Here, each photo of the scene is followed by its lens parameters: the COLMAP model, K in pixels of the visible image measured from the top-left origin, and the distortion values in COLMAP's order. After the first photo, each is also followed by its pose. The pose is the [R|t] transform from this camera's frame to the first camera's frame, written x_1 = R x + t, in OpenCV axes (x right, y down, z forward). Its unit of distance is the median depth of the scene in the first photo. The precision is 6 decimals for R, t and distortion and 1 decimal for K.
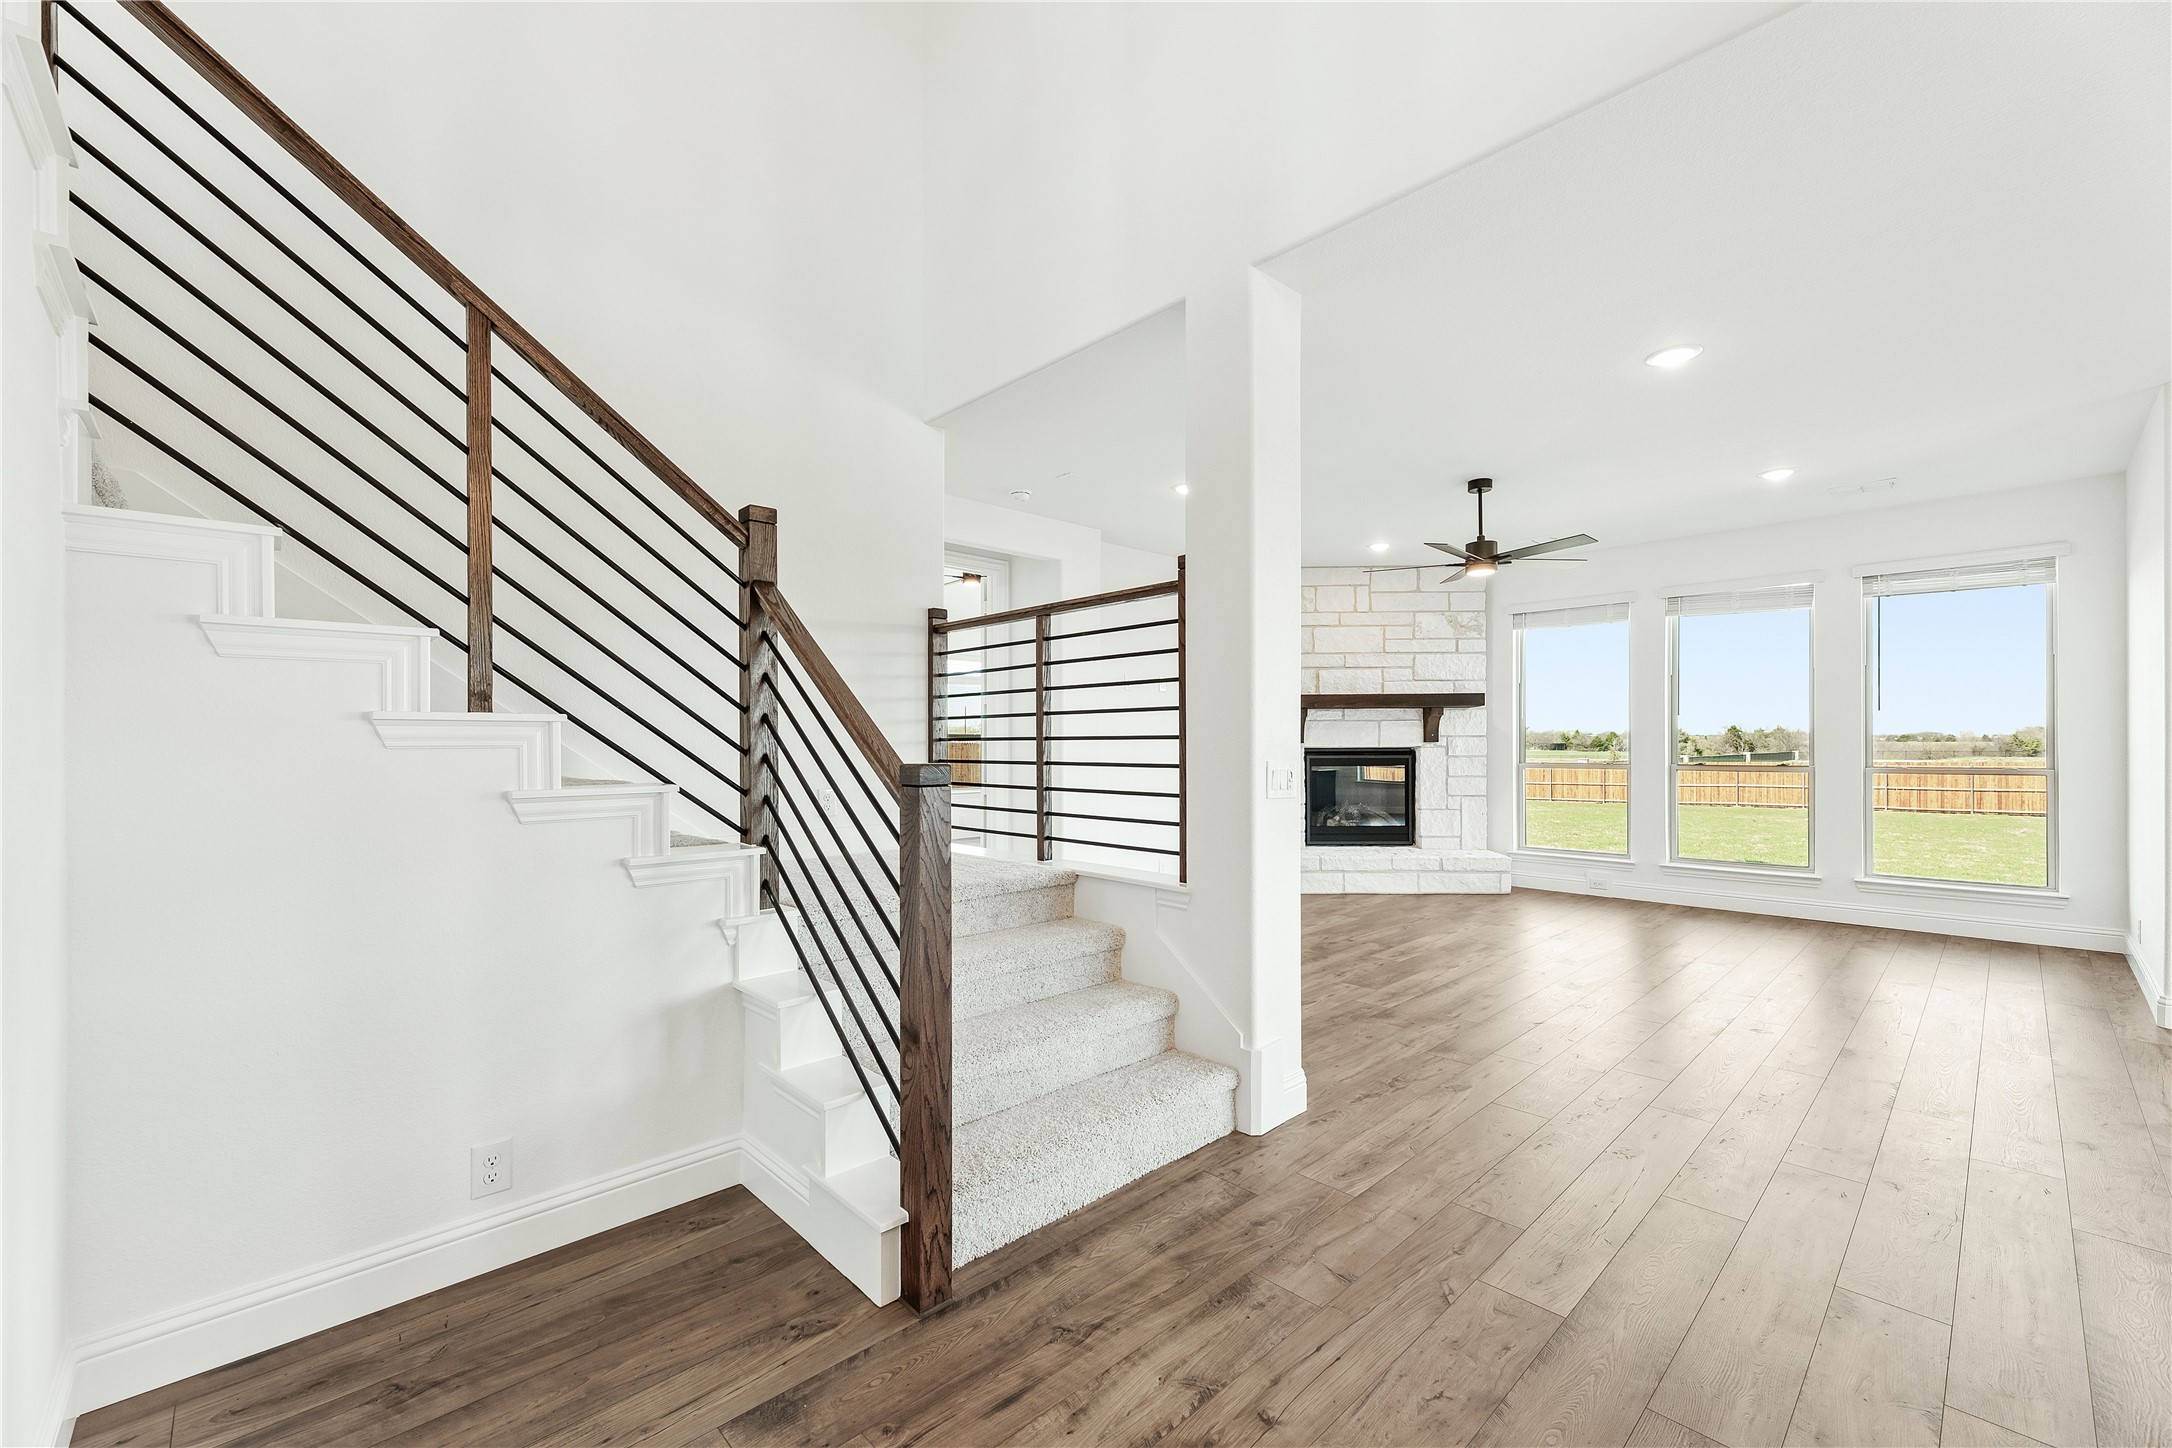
lens RADIAL K [[876.3, 0, 1068.5], [0, 876.3, 741.4], [0, 0, 1]] dist [0.003126, -0.000316]
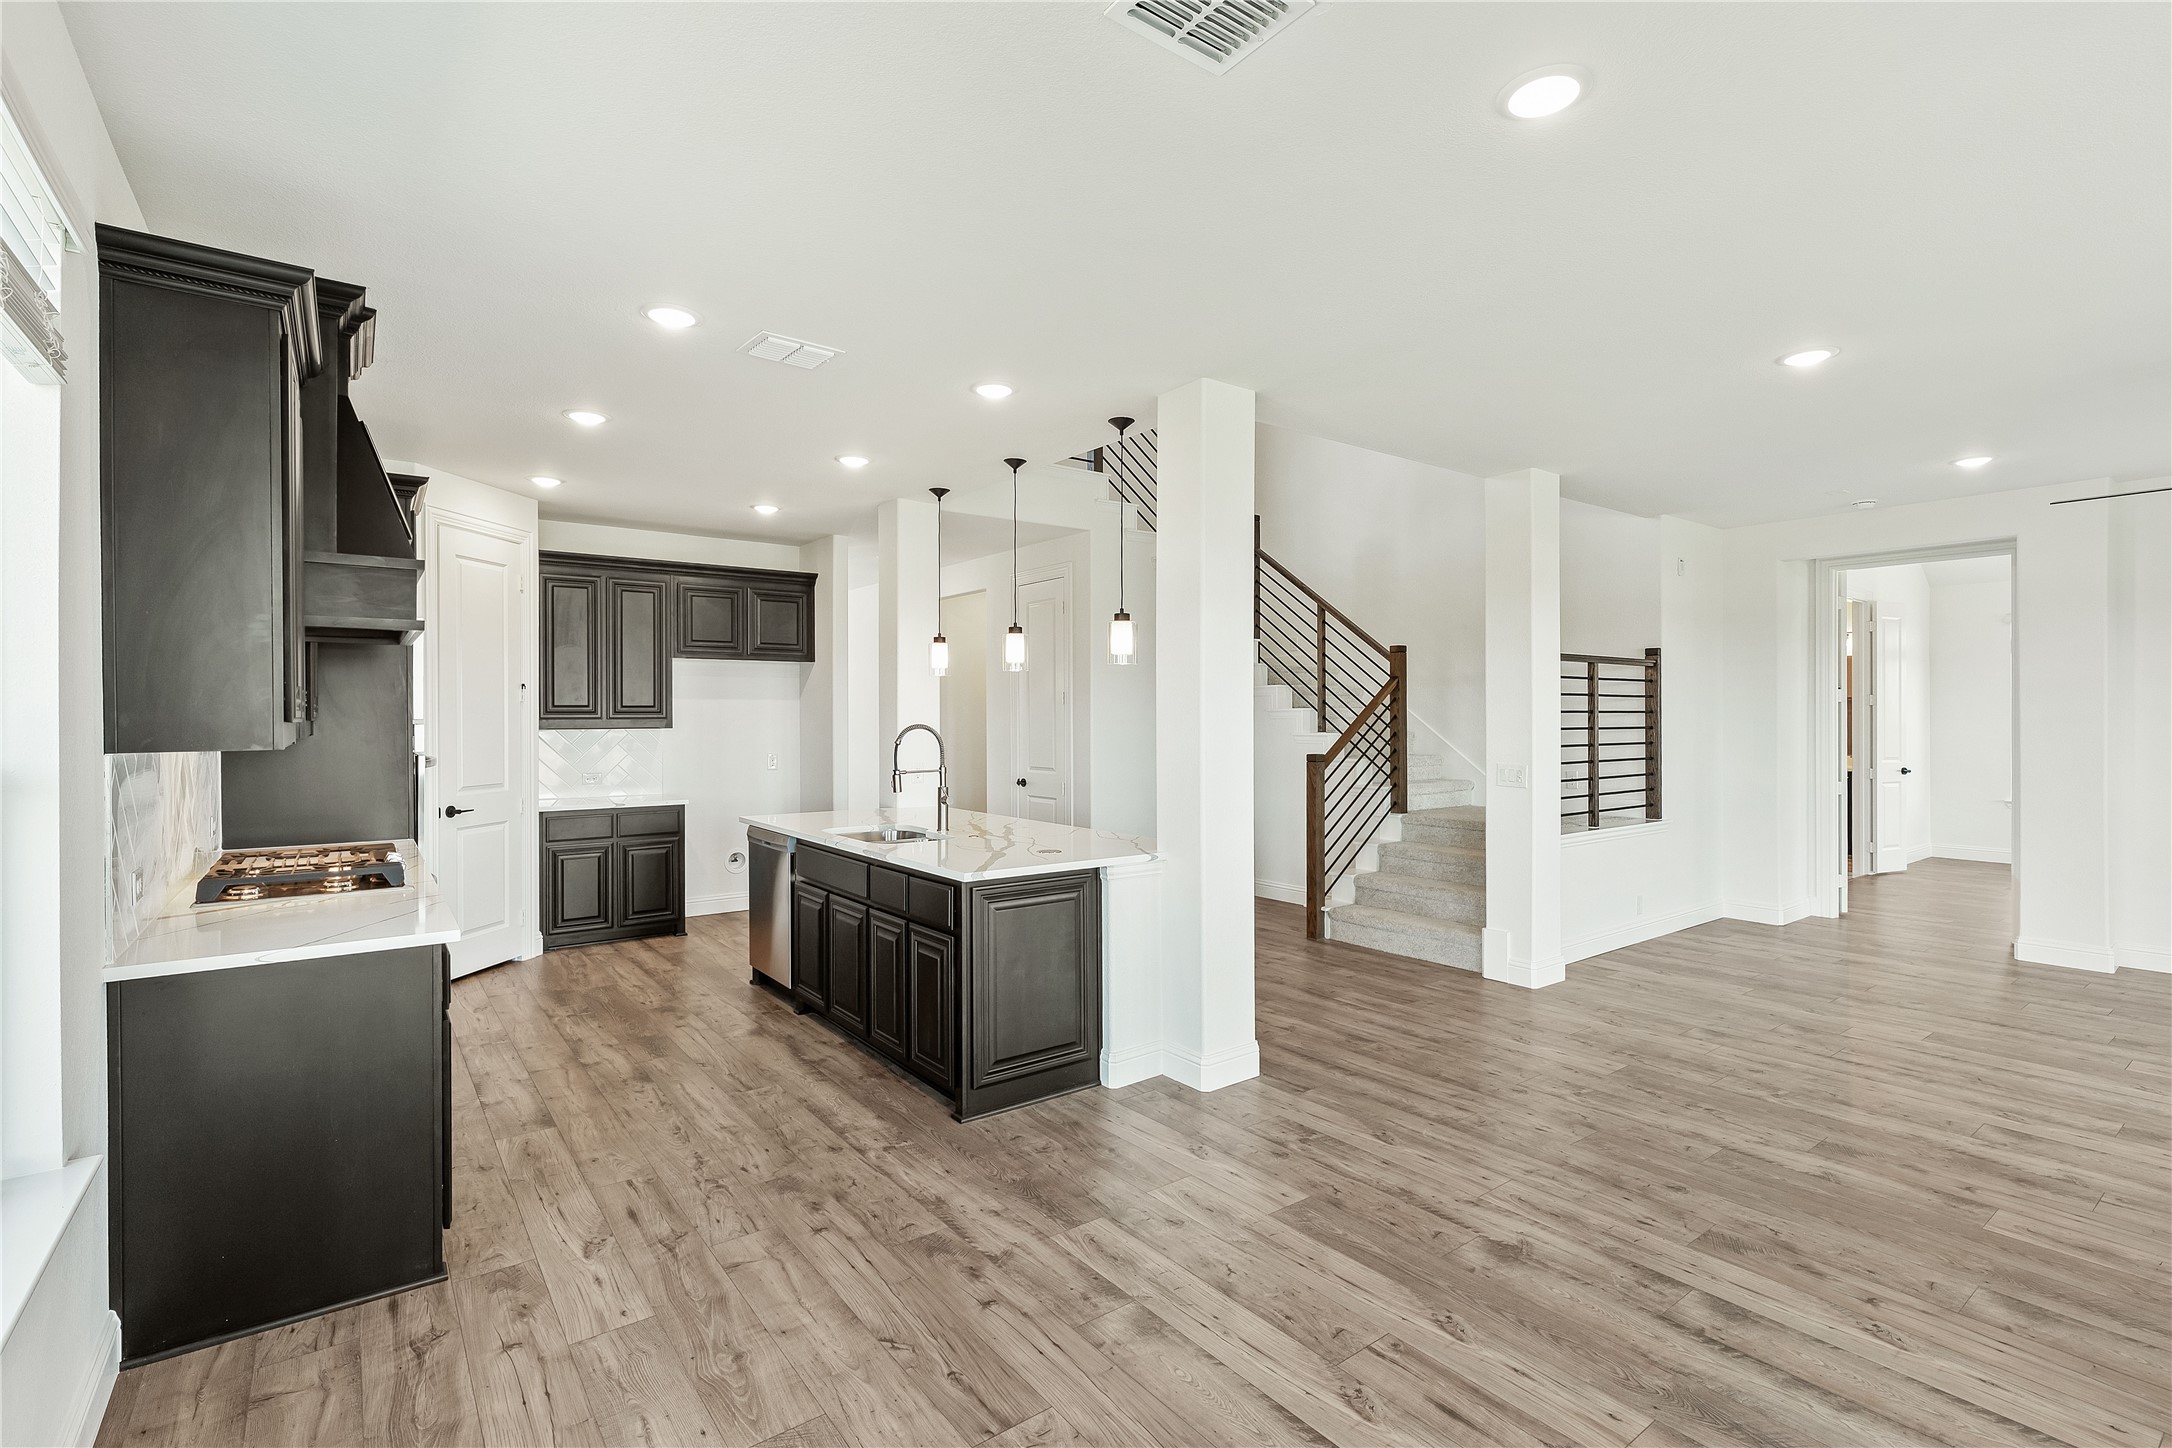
lens RADIAL K [[995.4, 0, 1100.3], [0, 995.4, 718.0], [0, 0, 1]] dist [-0.007638, 0.001526]
pose [[-0.100484, 0.002554, -0.994935, 1.052944], [0.005363, 0.999984, 0.002025, -0.035022], [0.994924, -0.005133, -0.100496, 0.208503]]
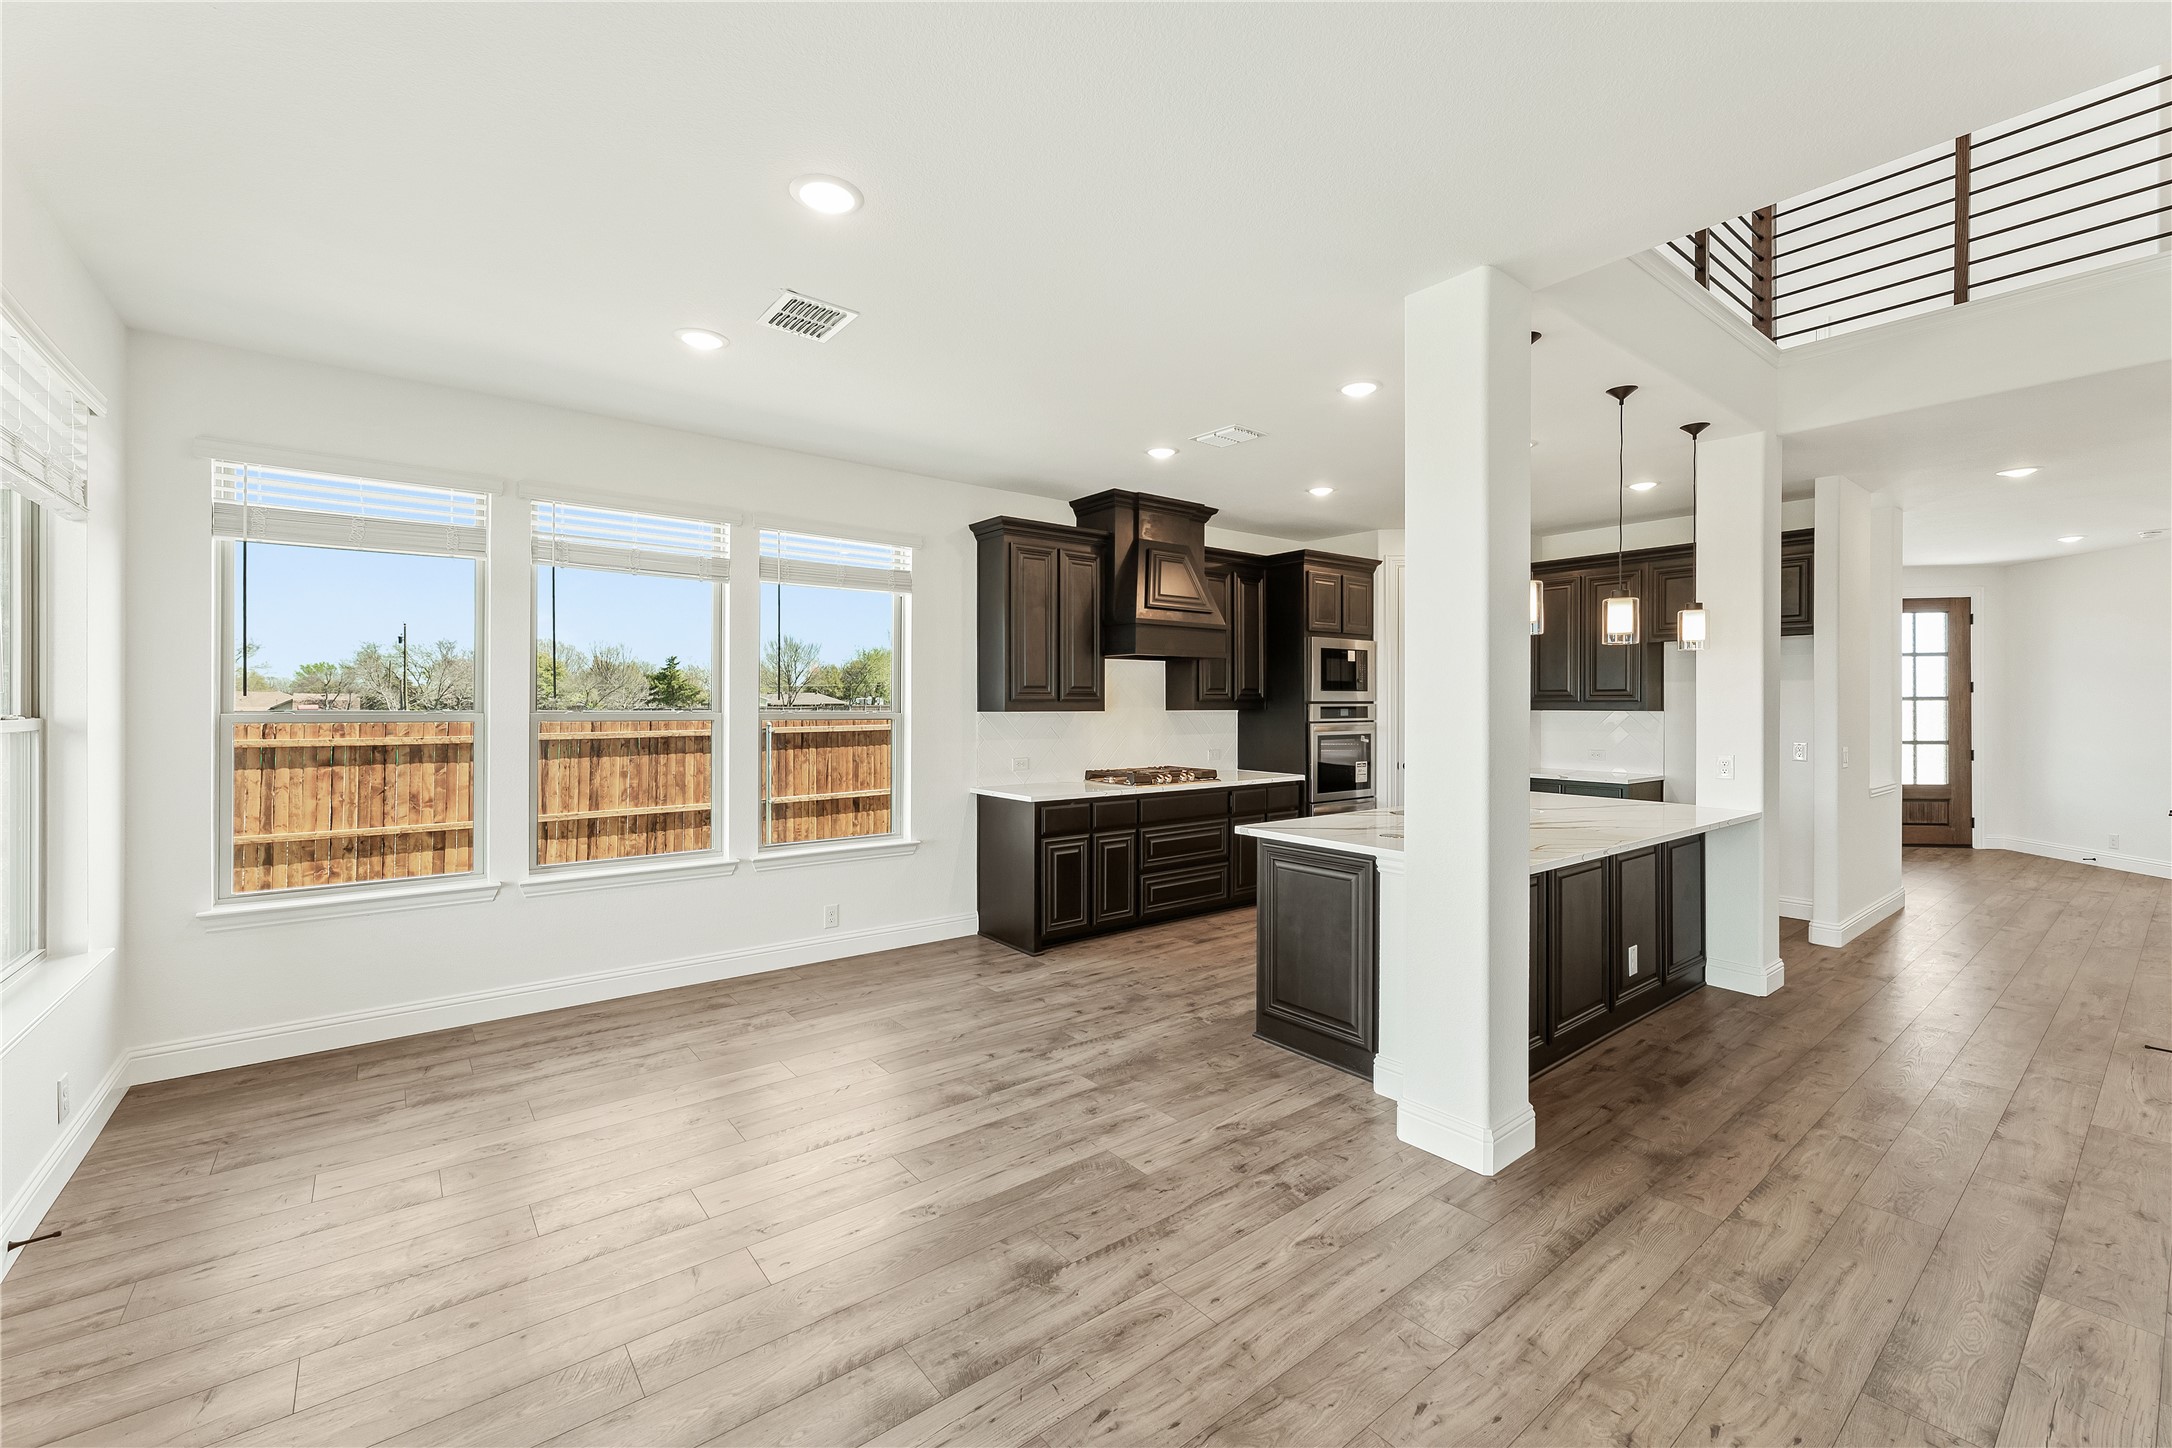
lens RADIAL K [[876.3, 0, 1069.6], [0, 876.3, 715.7], [0, 0, 1]] dist [0.003126, -0.000316]
pose [[-0.996437, -0.001490, 0.084322, 0.545448], [-0.000430, 0.999921, 0.012589, -0.030765], [-0.084334, 0.012507, -0.996359, 0.707848]]
